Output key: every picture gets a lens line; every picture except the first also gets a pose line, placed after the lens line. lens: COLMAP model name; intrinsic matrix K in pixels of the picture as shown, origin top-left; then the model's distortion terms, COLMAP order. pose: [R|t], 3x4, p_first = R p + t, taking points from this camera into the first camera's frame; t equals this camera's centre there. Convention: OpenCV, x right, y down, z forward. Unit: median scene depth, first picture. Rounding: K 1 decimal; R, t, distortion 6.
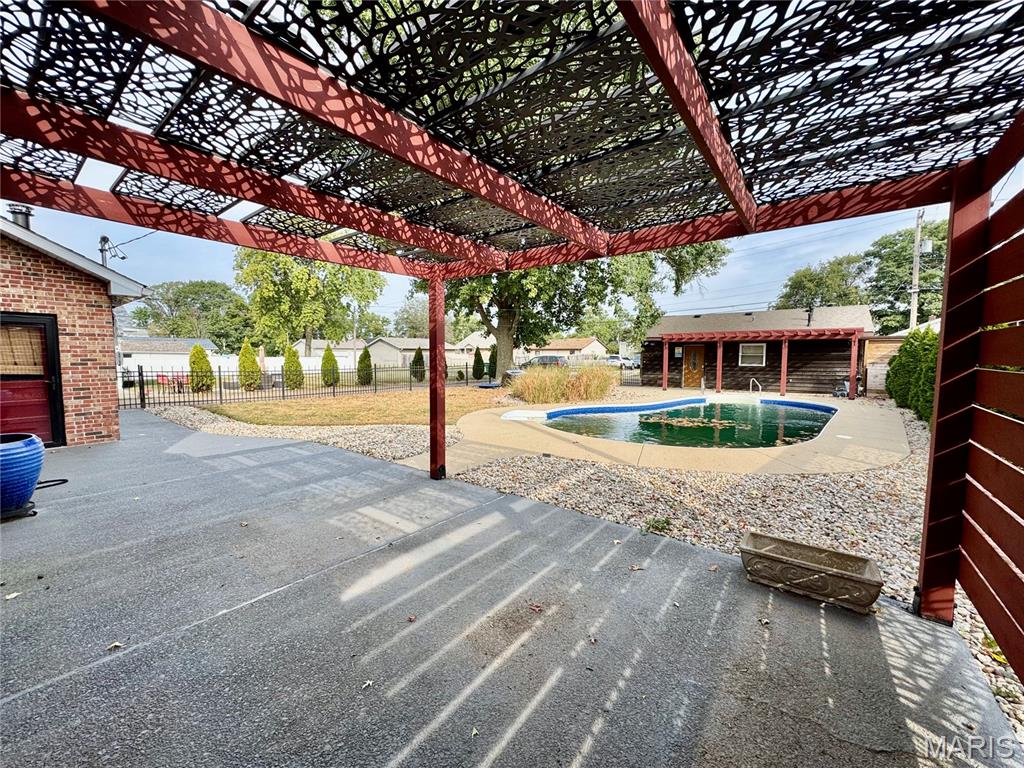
lens RADIAL K [[410.1, 0, 512.0], [0, 410.1, 383.7], [0, 0, 1]] dist [-0.002322, -0.000433]
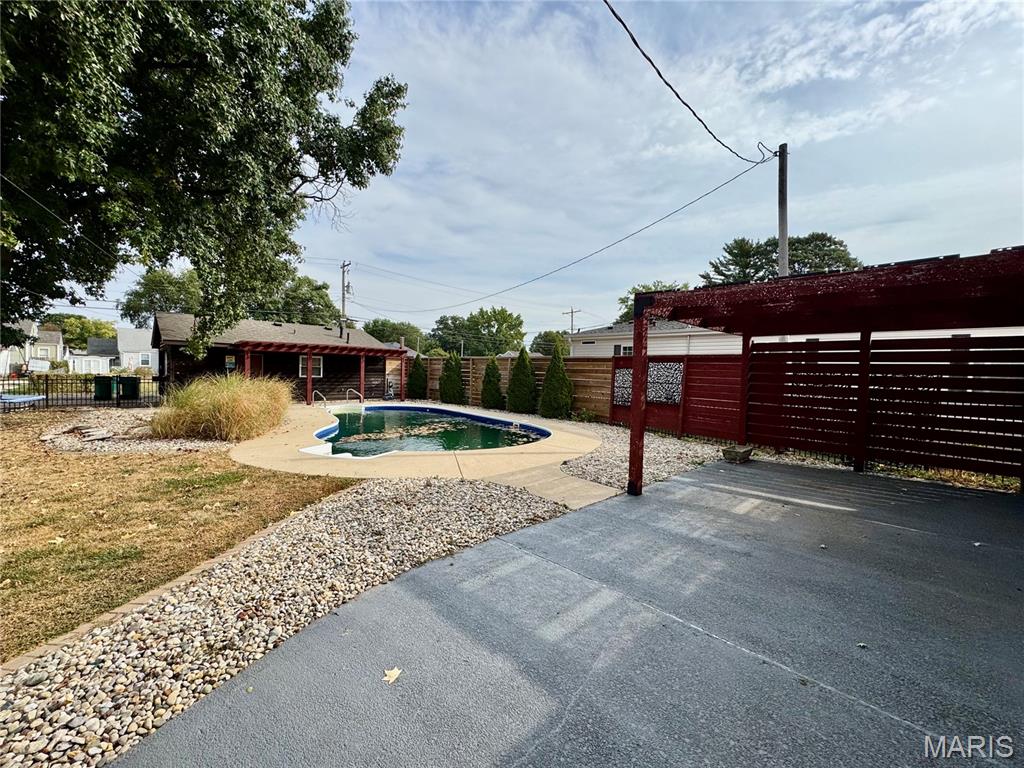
lens RADIAL K [[410.1, 0, 513.1], [0, 410.1, 386.8], [0, 0, 1]] dist [-0.002322, -0.000433]
pose [[0.144779, -0.035499, 0.988827, -1.356400], [0.043096, 0.998634, 0.029541, -0.099466], [-0.988525, 0.038337, 0.146111, 1.223934]]
